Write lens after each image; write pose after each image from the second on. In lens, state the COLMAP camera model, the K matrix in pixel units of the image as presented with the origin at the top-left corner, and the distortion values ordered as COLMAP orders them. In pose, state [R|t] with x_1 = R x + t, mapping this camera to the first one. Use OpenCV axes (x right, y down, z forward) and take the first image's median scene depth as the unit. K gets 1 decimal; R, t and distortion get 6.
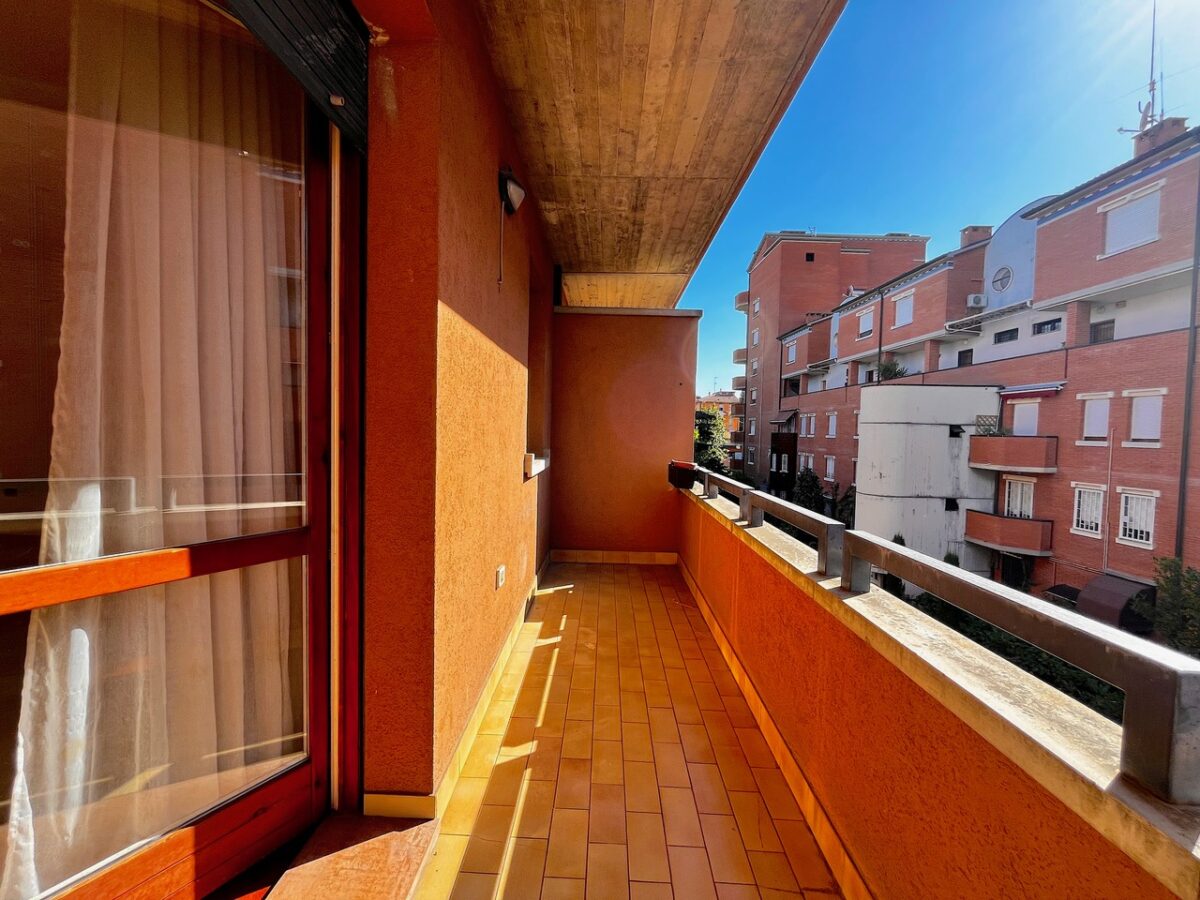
lens RADIAL K [[488.3, 0, 598.4], [0, 488.3, 450.2], [0, 0, 1]] dist [0.001981, 0.000316]
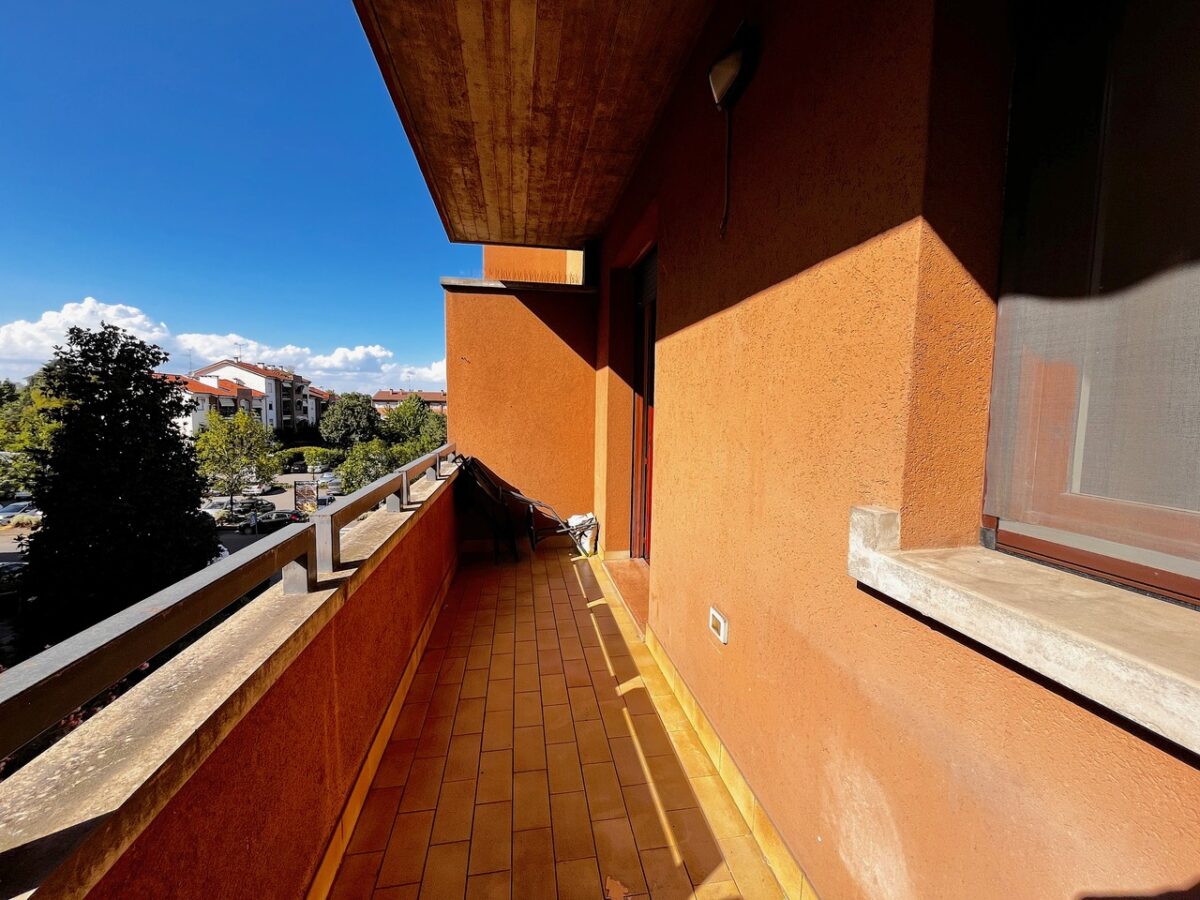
lens RADIAL K [[488.3, 0, 600.5], [0, 488.3, 450.9], [0, 0, 1]] dist [0.001981, 0.000316]
pose [[-0.982446, -0.022960, -0.185127, 0.131121], [-0.044600, 0.992526, 0.113593, -0.083496], [0.181136, 0.119855, -0.976127, 1.958987]]
